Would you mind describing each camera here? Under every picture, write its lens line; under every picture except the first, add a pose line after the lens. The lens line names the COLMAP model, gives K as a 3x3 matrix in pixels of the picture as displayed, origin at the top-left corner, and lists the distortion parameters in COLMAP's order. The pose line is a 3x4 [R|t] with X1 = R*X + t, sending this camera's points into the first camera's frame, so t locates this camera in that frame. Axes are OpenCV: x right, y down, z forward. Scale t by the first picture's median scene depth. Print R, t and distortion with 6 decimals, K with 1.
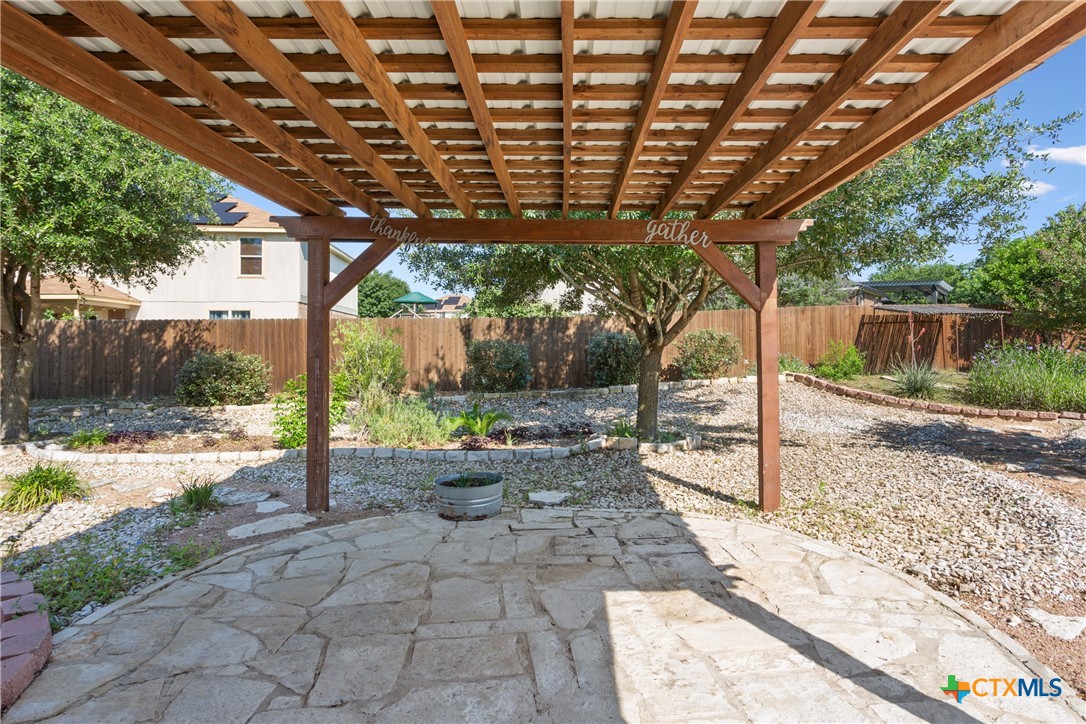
lens RADIAL K [[604.9, 0, 544.9], [0, 604.9, 330.5], [0, 0, 1]] dist [-0.015621, 0.004338]
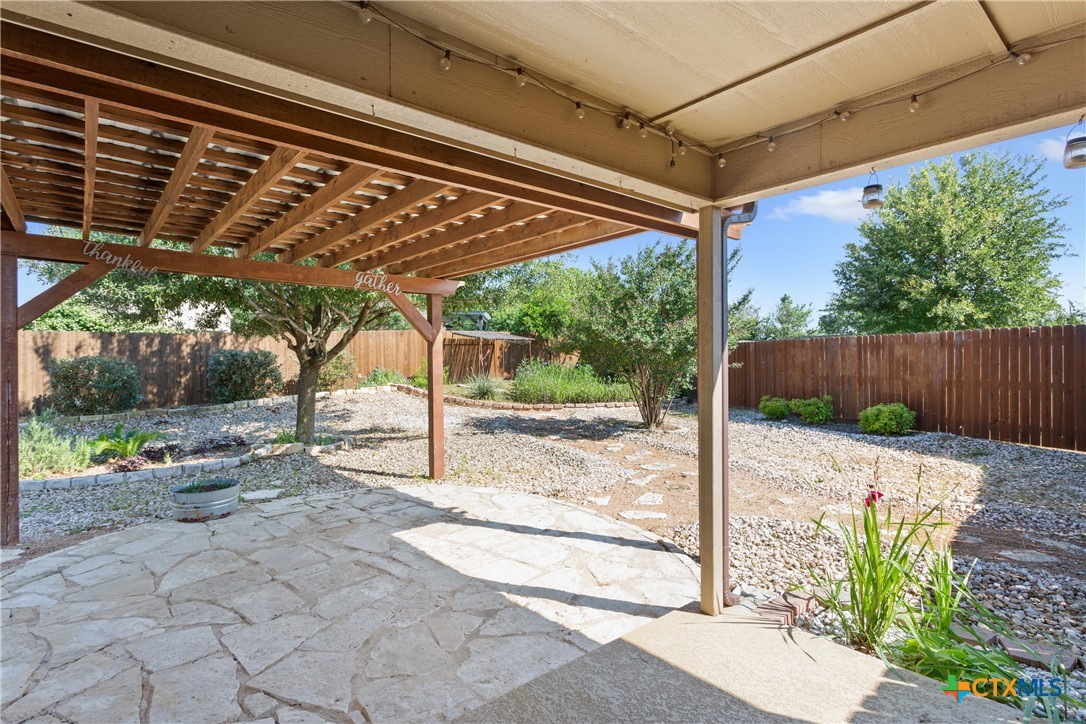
lens RADIAL K [[535.0, 0, 541.9], [0, 535.0, 362.4], [0, 0, 1]] dist [-0.008105, -0.001998]
pose [[0.770569, -0.002522, 0.637352, -0.119960], [-0.015496, 0.999622, 0.022691, -0.007877], [-0.637169, -0.027362, 0.770239, -0.072796]]
